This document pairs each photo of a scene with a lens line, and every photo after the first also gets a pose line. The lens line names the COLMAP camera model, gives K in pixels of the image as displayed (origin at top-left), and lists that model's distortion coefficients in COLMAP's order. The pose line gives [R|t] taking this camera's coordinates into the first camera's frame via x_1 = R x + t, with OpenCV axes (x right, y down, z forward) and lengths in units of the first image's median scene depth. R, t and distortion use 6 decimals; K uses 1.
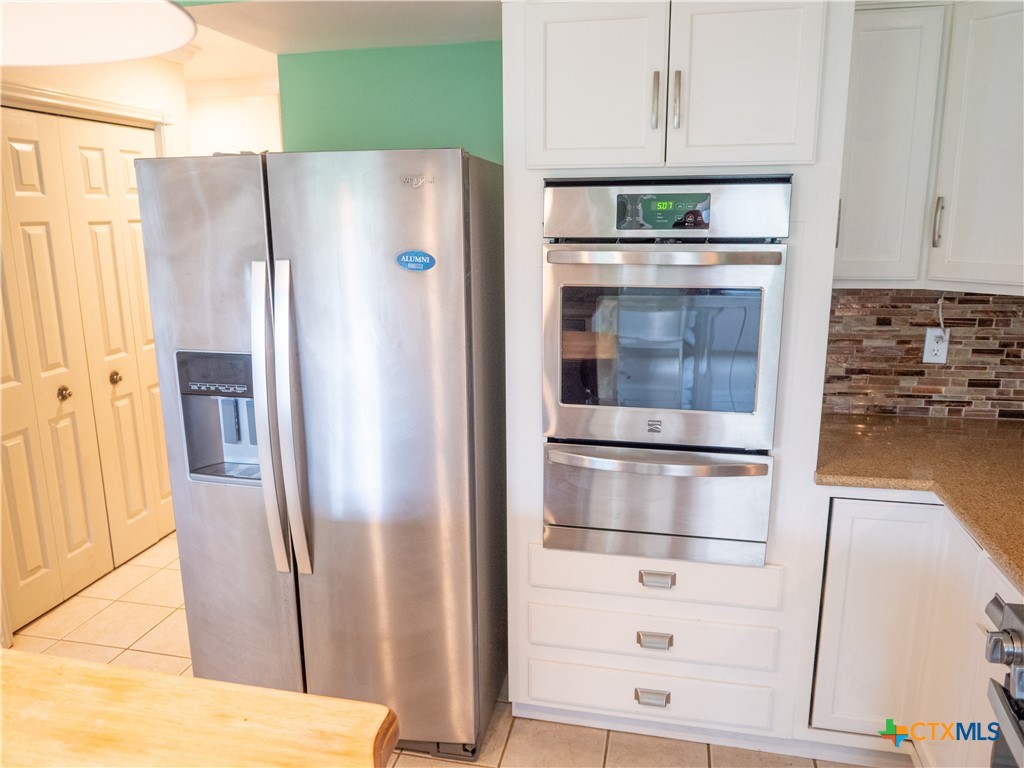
lens RADIAL K [[741.5, 0, 511.4], [0, 741.5, 382.4], [0, 0, 1]] dist [-0.010803, -0.006900]
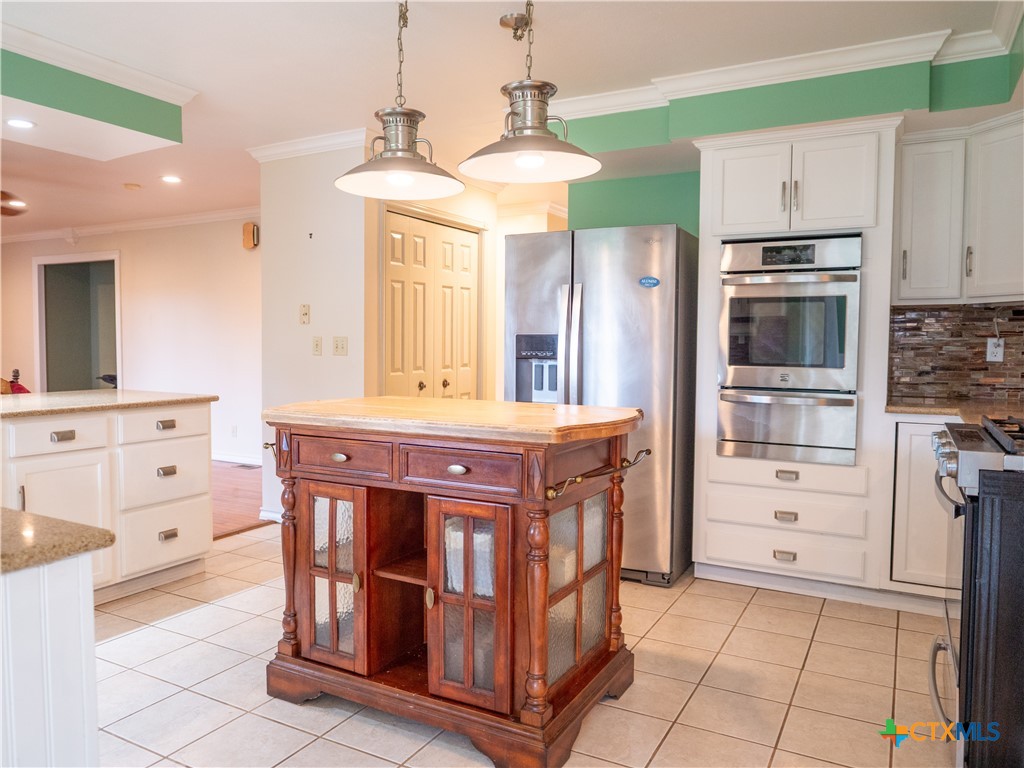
lens RADIAL K [[741.5, 0, 512.0], [0, 741.5, 382.4], [0, 0, 1]] dist [-0.010803, -0.006900]
pose [[0.961792, 0.029839, -0.272150, 0.051153], [-0.073260, 0.985844, -0.150812, 0.359545], [0.263798, 0.164987, 0.950363, -0.763907]]
